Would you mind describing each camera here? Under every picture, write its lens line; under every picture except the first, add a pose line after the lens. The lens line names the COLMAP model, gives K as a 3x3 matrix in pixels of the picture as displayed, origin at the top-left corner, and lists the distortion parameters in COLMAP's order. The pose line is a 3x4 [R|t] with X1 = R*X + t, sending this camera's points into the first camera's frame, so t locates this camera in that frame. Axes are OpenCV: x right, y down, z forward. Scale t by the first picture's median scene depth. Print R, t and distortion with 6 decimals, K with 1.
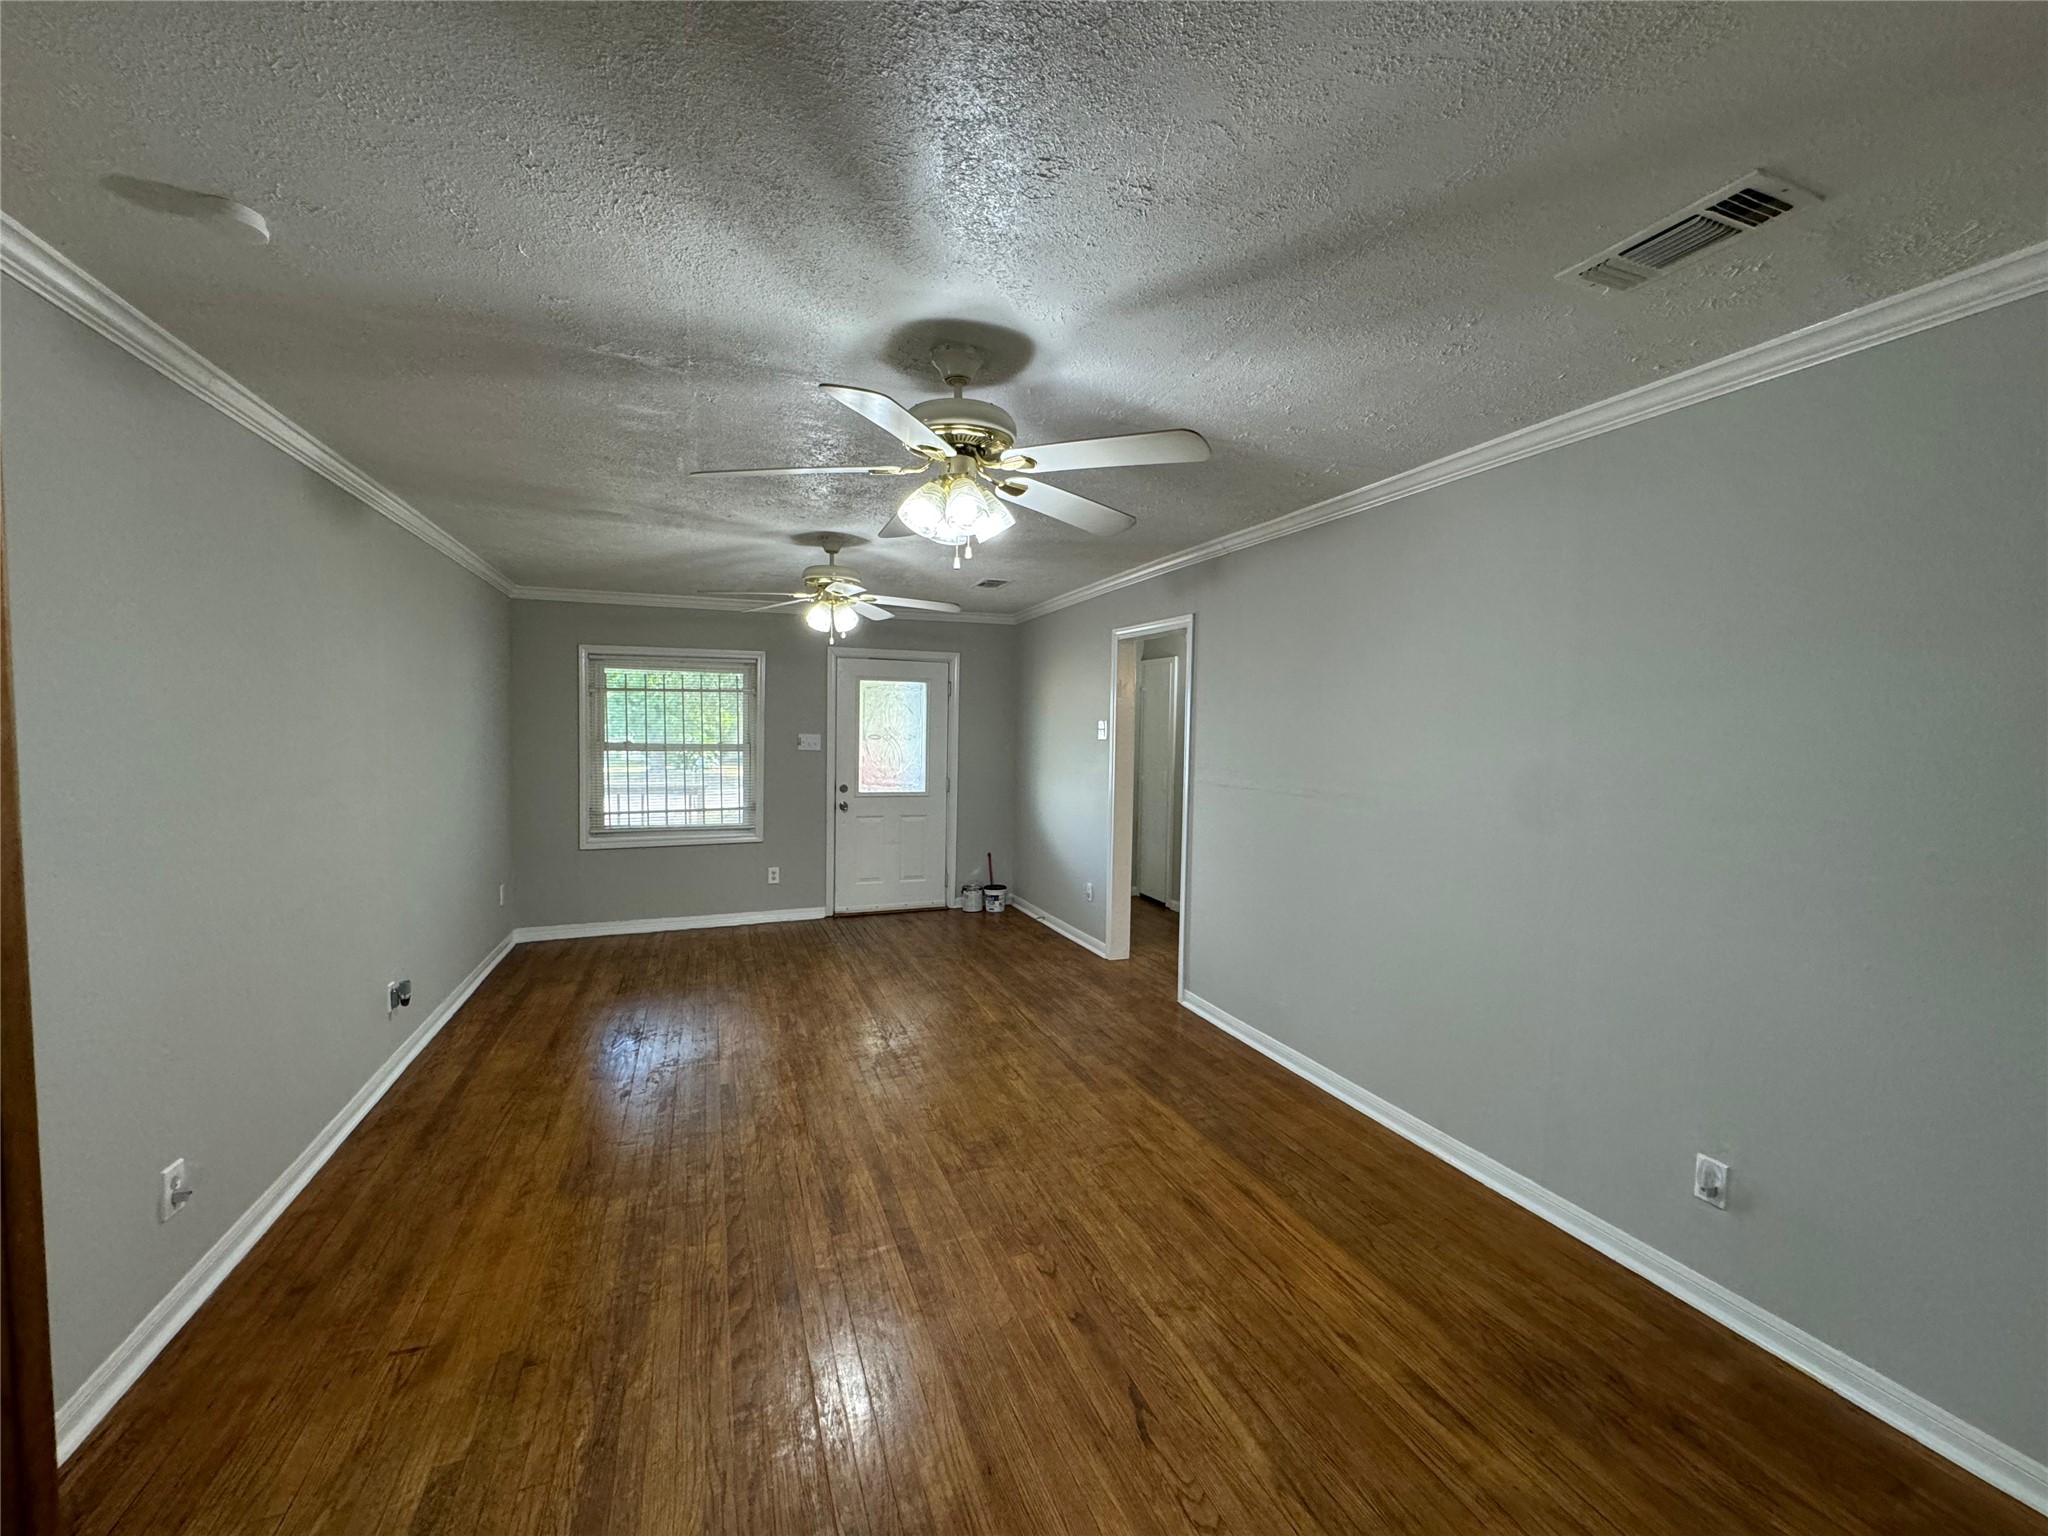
lens RADIAL K [[825.9, 0, 1028.0], [0, 825.9, 764.9], [0, 0, 1]] dist [-0.000874, -0.000489]
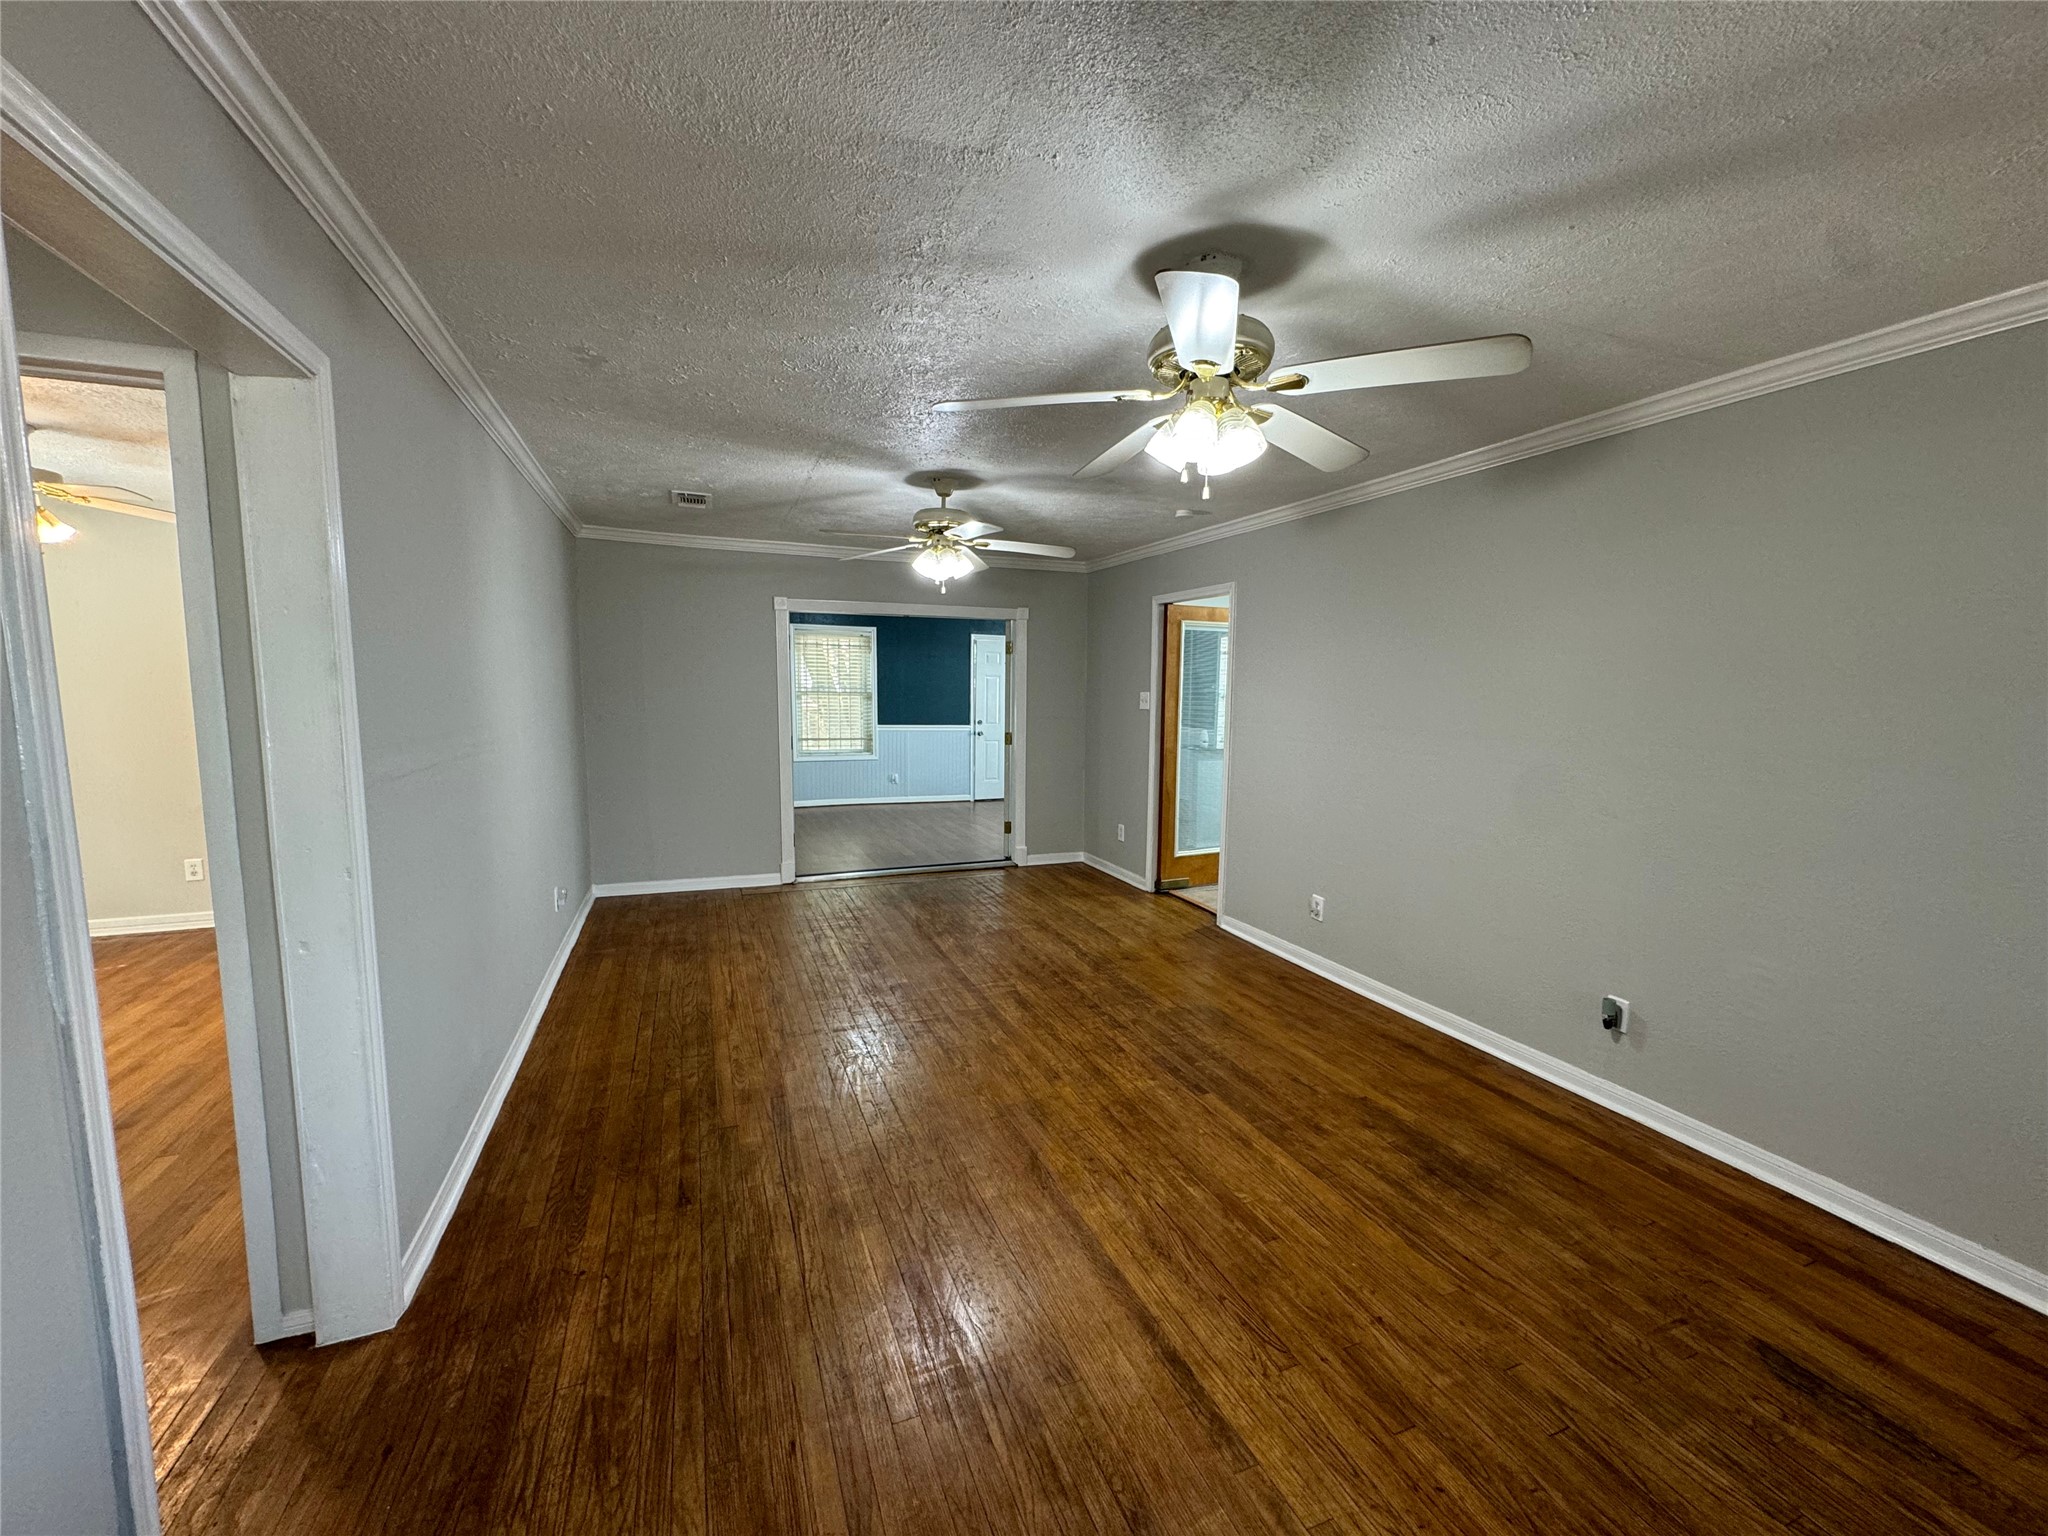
lens RADIAL K [[825.9, 0, 1028.0], [0, 825.9, 764.9], [0, 0, 1]] dist [-0.000874, -0.000489]
pose [[-0.999662, -0.021435, -0.014736, -0.182935], [-0.023318, 0.989522, 0.142488, -0.084173], [0.011527, 0.142783, -0.989687, 2.060678]]
